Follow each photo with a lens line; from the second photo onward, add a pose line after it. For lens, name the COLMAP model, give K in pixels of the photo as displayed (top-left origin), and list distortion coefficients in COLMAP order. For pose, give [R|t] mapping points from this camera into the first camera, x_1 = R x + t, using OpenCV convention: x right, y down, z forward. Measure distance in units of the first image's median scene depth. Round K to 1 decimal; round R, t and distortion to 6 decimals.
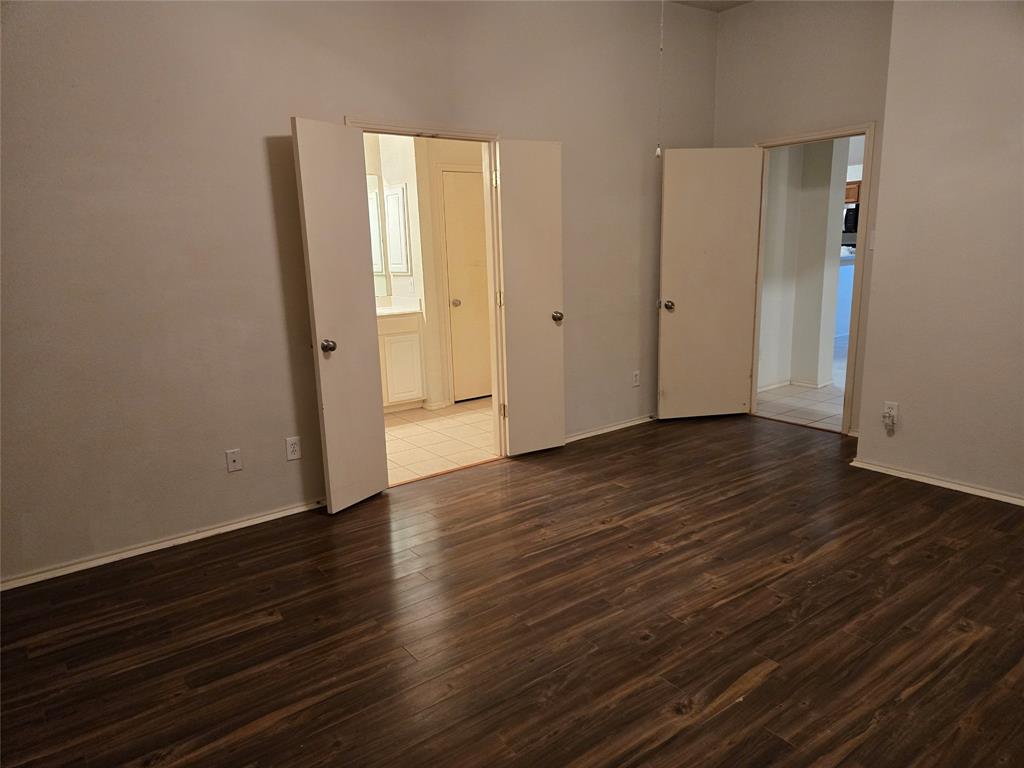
lens RADIAL K [[682.1, 0, 506.2], [0, 682.1, 381.1], [0, 0, 1]] dist [0.081808, -0.065436]
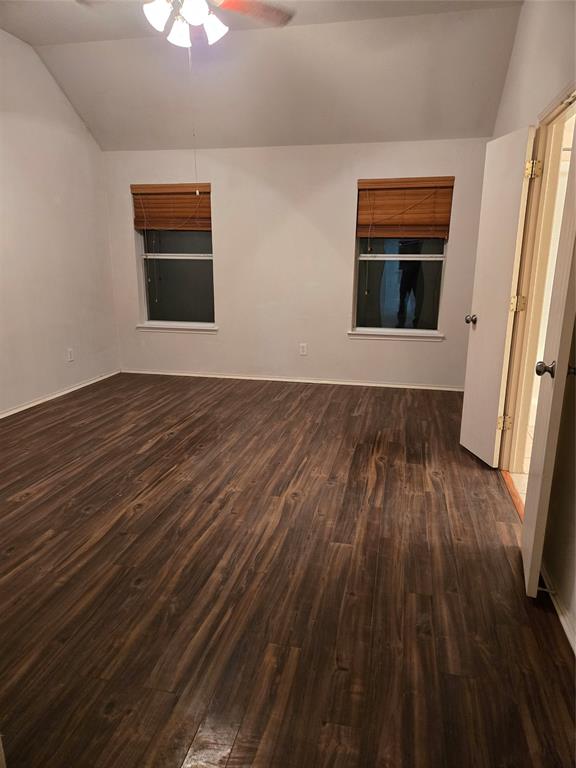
lens RADIAL K [[511.6, 0, 288.3], [0, 511.6, 383.7], [0, 0, 1]] dist [0.081808, -0.065436]
pose [[-0.759483, 0.180007, -0.625126, 0.727036], [-0.113628, 0.909473, 0.399935, -0.331154], [0.640527, 0.374776, -0.670275, 1.680926]]
